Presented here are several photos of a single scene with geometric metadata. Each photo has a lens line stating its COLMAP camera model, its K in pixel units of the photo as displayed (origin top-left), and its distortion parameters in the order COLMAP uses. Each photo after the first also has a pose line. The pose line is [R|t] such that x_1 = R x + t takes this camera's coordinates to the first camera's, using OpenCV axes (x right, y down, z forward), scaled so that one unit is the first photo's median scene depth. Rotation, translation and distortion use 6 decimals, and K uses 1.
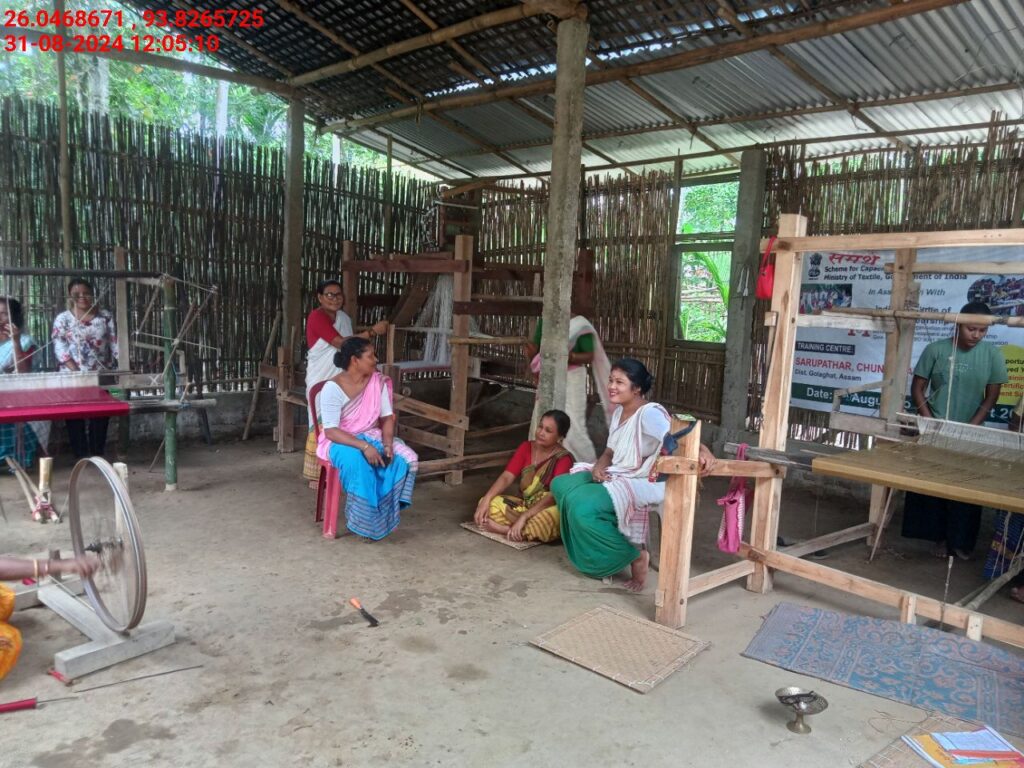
lens RADIAL K [[768.4, 0, 511.8], [0, 768.4, 389.3], [0, 0, 1]] dist [0.026351, -0.017866]
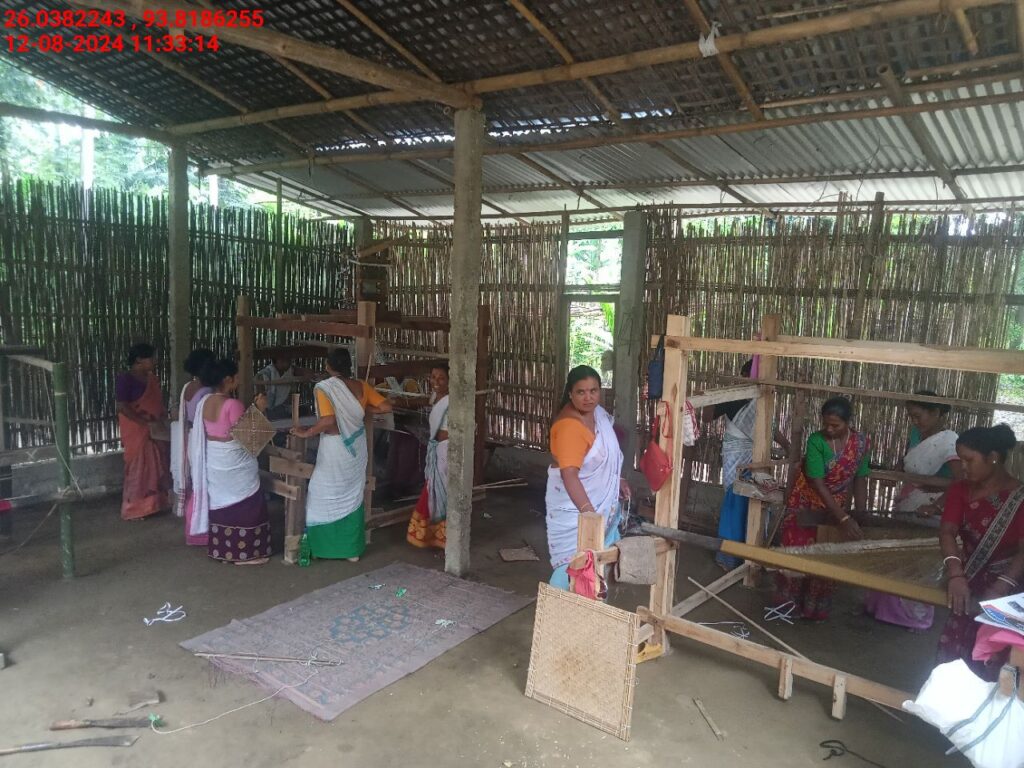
lens RADIAL K [[768.4, 0, 514.6], [0, 768.4, 387.4], [0, 0, 1]] dist [0.026351, -0.017866]
pose [[0.987508, -0.034501, 0.153744, -0.025171], [0.032180, 0.999328, 0.017556, -0.090118], [-0.154246, -0.012389, 0.987955, -0.034686]]
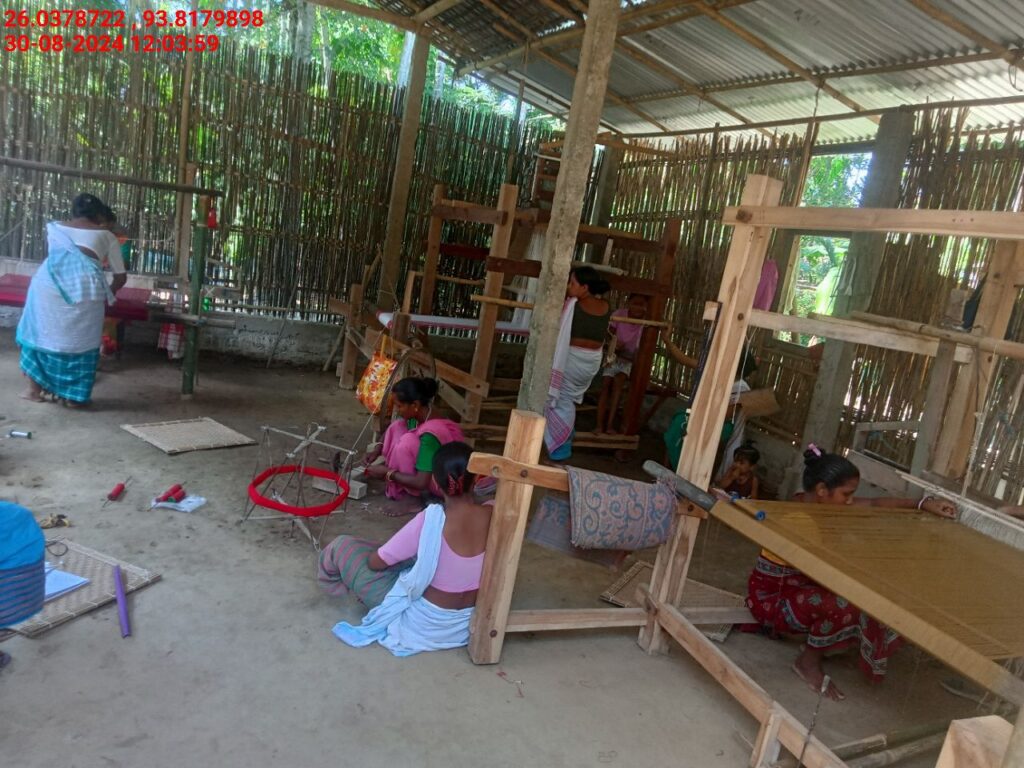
lens RADIAL K [[768.4, 0, 506.6], [0, 768.4, 383.6], [0, 0, 1]] dist [0.026351, -0.017866]
pose [[0.931471, 0.174329, -0.319330, 0.244513], [-0.164799, 0.984687, 0.056852, -0.018344], [0.324351, -0.000331, 0.945937, 0.128133]]
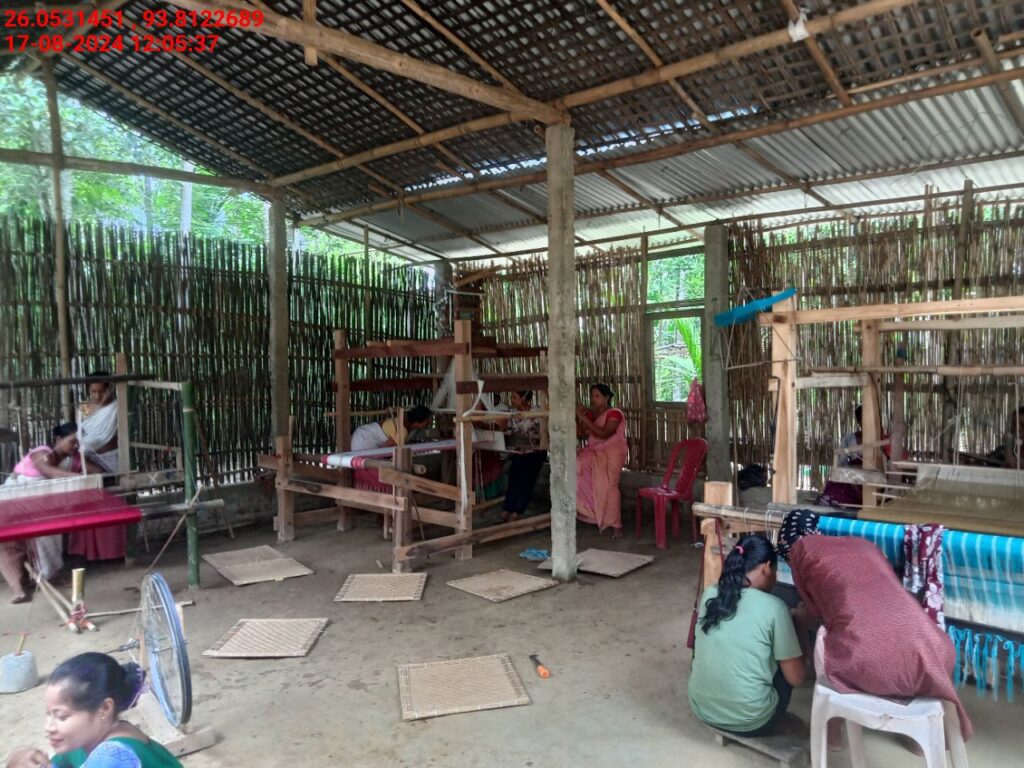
lens RADIAL K [[768.4, 0, 509.3], [0, 768.4, 383.9], [0, 0, 1]] dist [0.026351, -0.017866]
pose [[0.994356, -0.068594, 0.080941, -0.080944], [0.075386, 0.993604, -0.084073, -0.016611], [-0.074656, 0.089700, 0.993167, -0.044331]]
